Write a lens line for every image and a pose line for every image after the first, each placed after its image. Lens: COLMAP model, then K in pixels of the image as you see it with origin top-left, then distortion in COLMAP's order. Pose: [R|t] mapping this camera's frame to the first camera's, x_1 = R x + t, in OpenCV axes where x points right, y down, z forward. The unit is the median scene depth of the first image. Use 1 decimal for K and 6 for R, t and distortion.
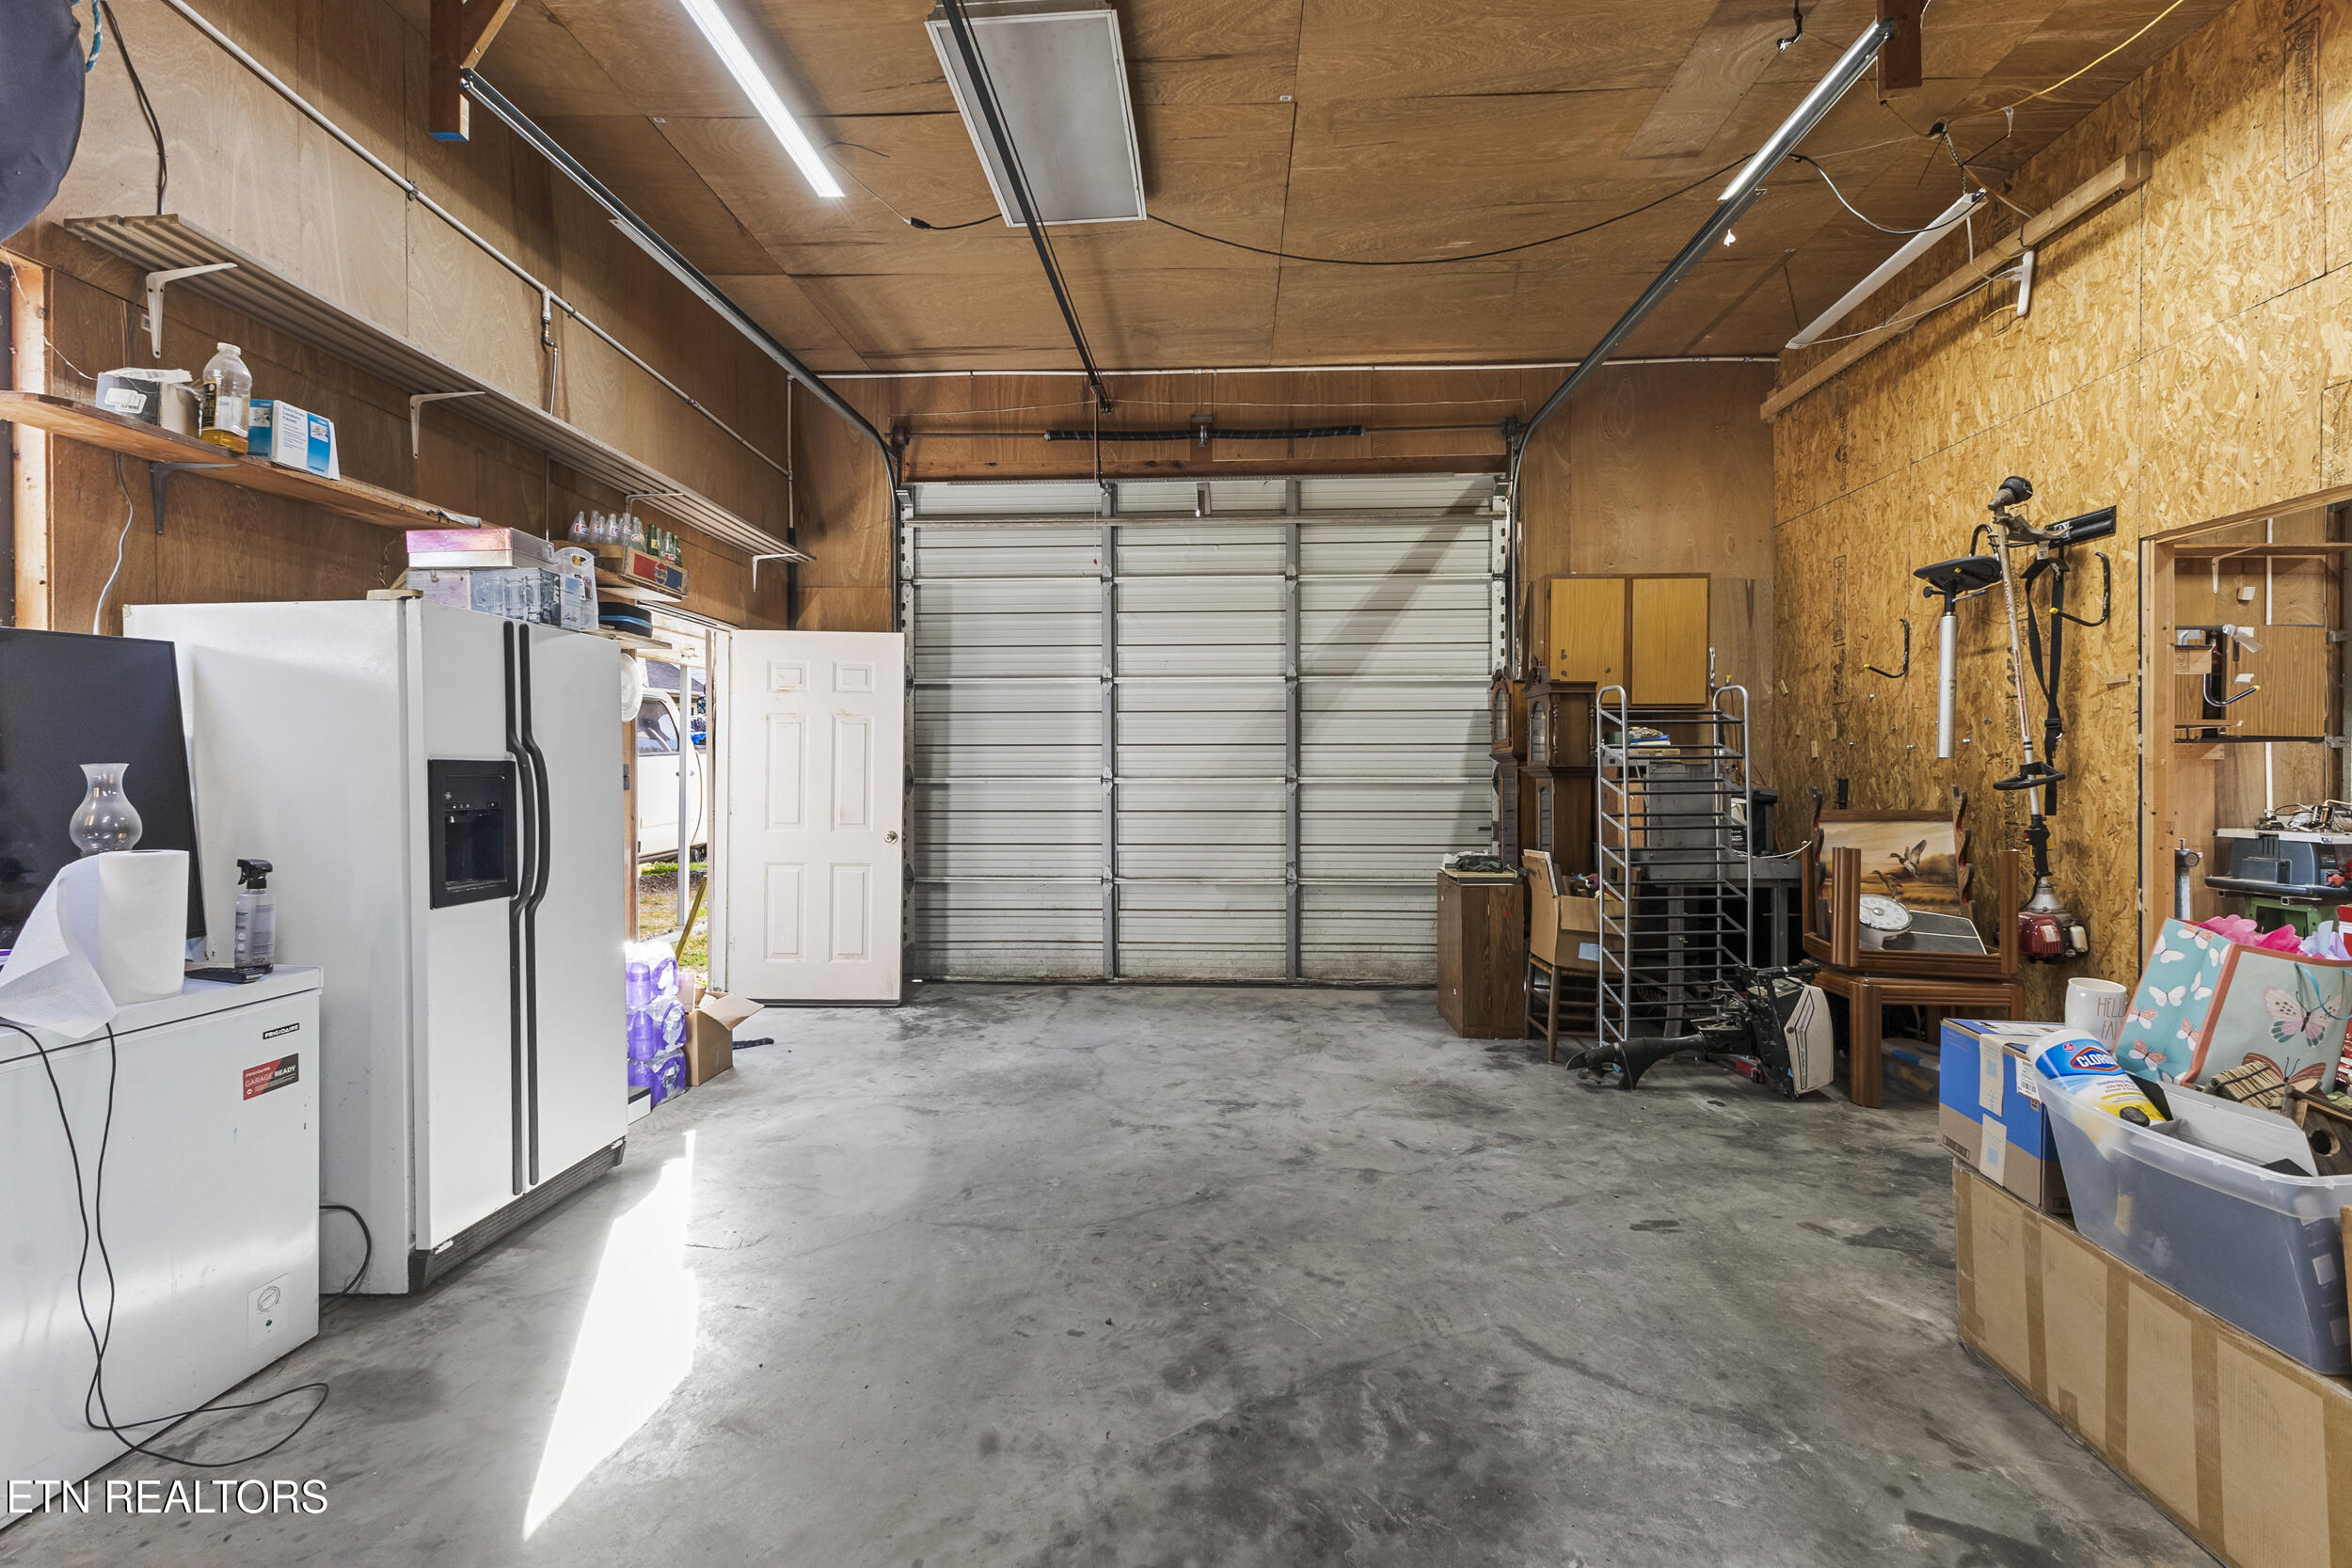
lens RADIAL K [[1033.0, 0, 1185.3], [0, 1033.0, 765.1], [0, 0, 1]] dist [0.008992, -0.000609]
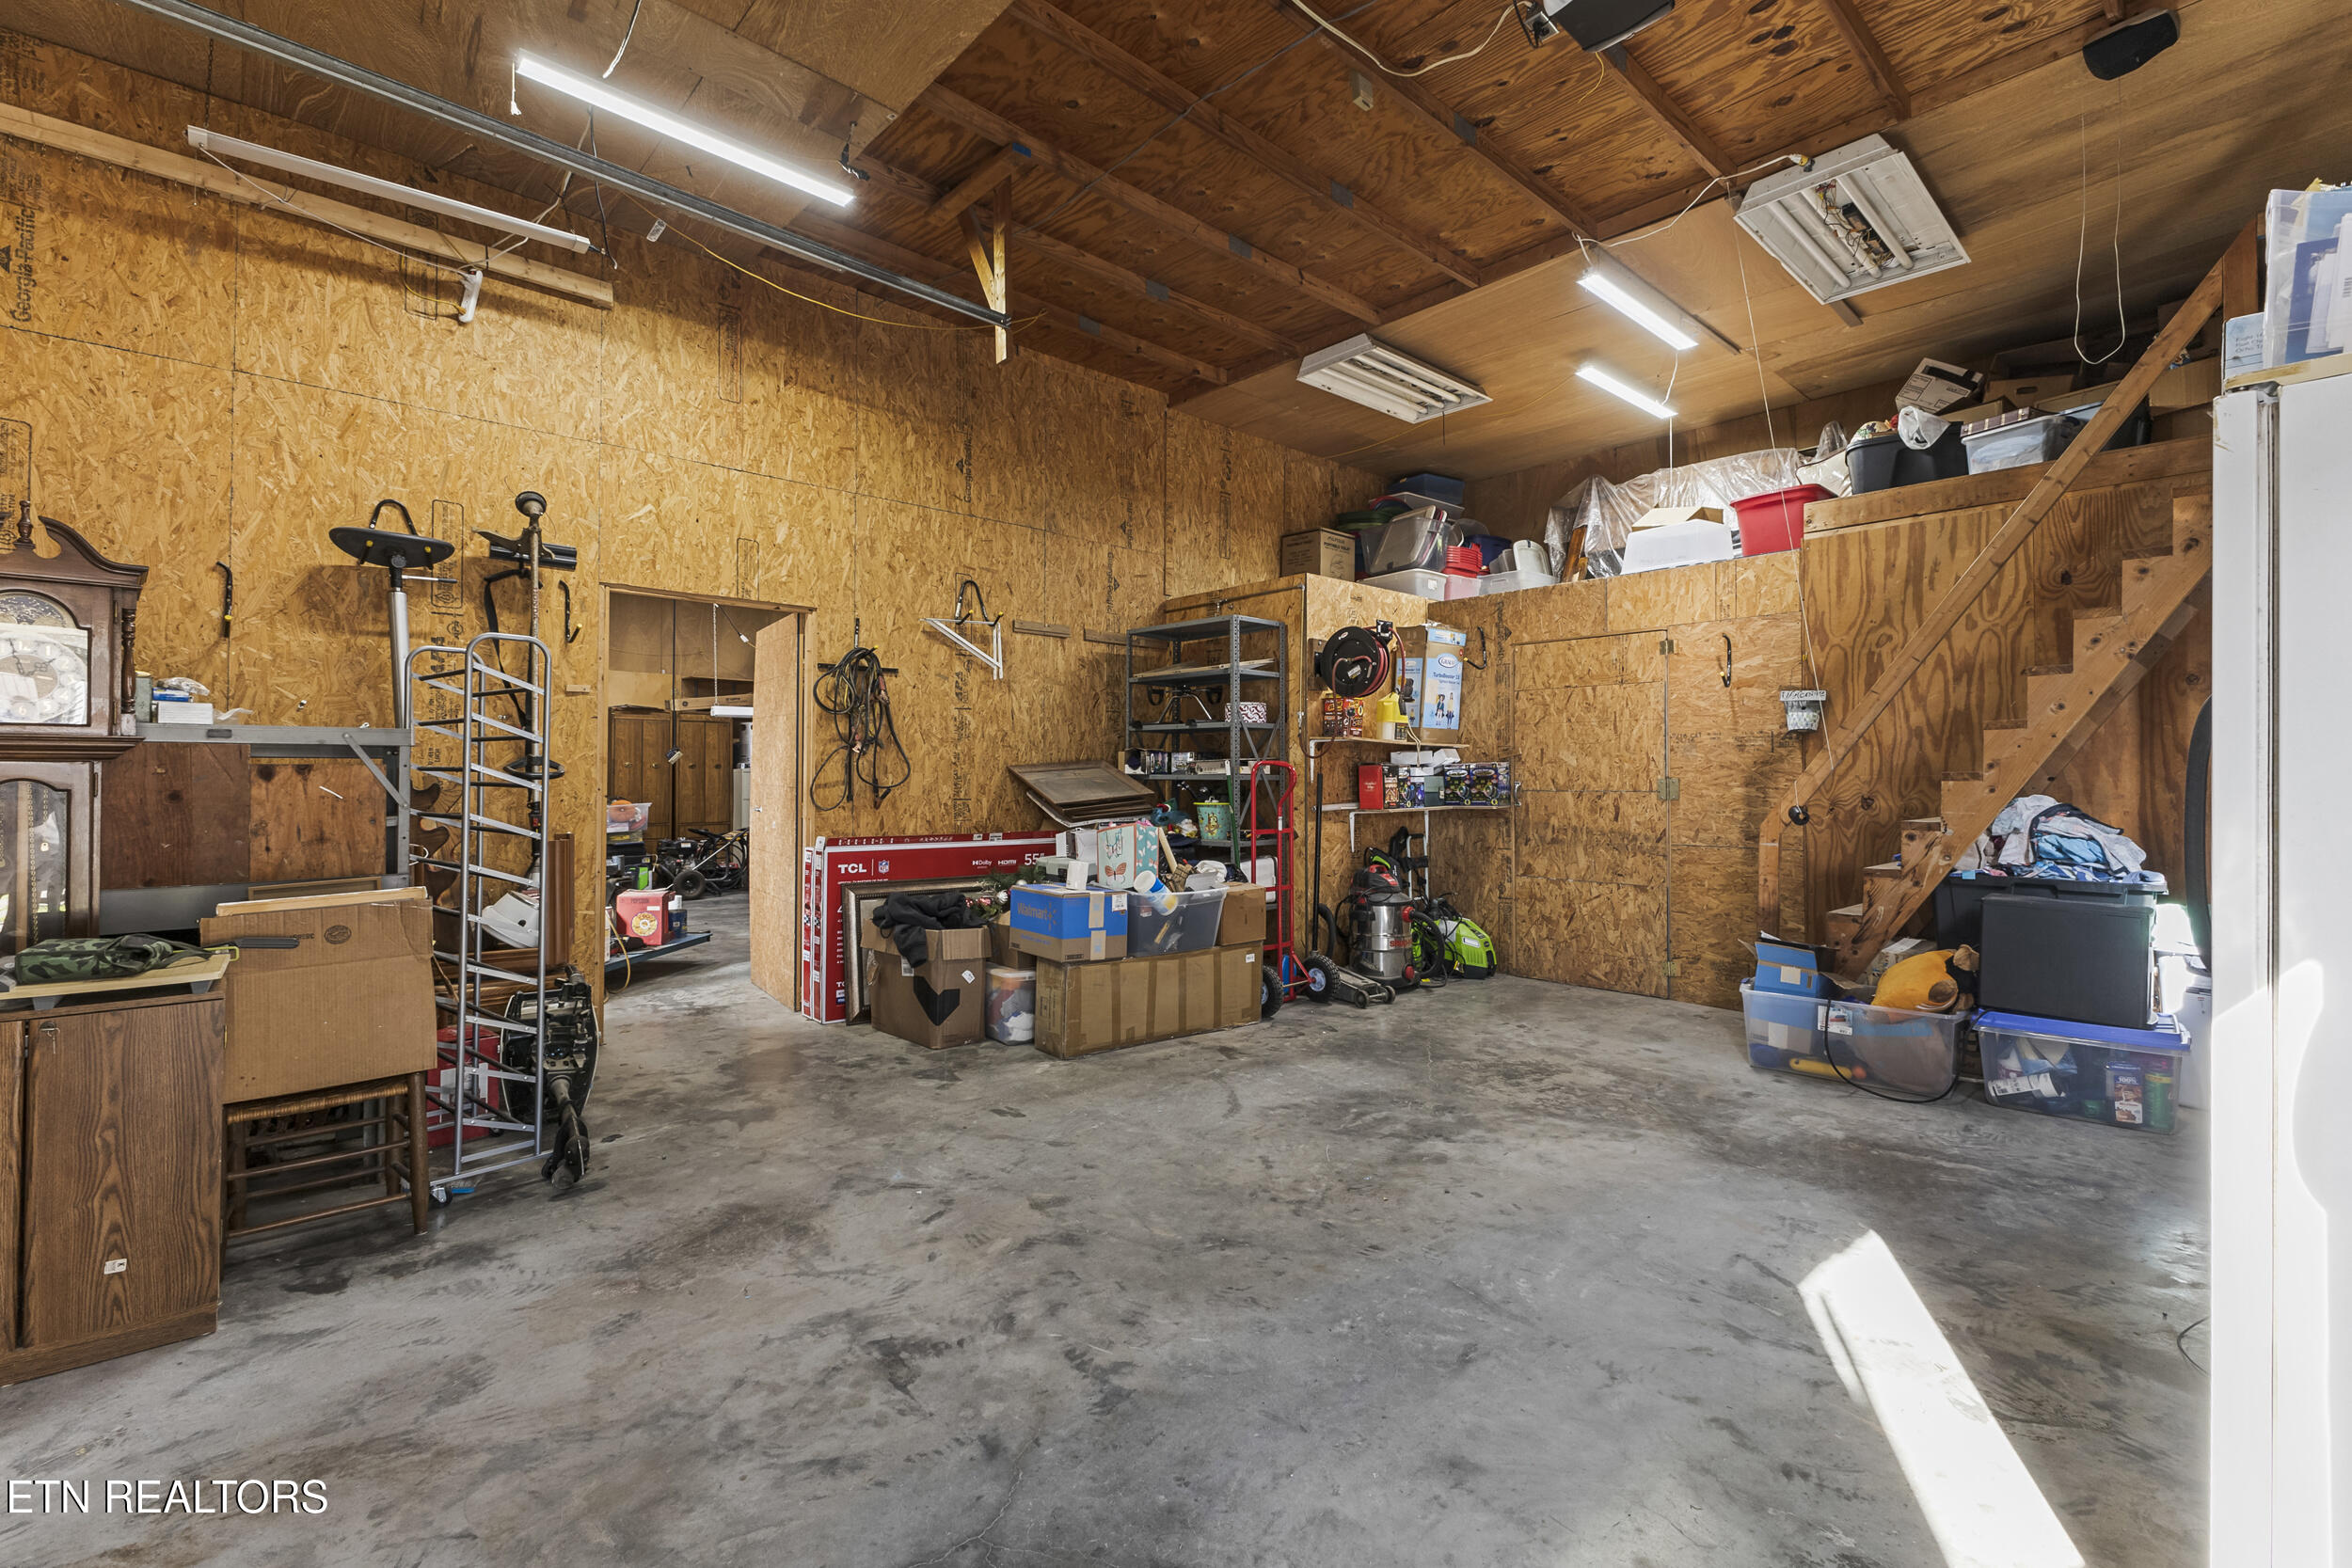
lens RADIAL K [[1043.4, 0, 1174.7], [0, 1043.4, 754.9], [0, 0, 1]] dist [0.011055, -0.002820]
pose [[-0.705351, 0.016452, 0.708667, -0.524657], [-0.008205, 0.999474, -0.031369, 0.030668], [-0.708810, -0.027941, -0.704846, 1.494883]]
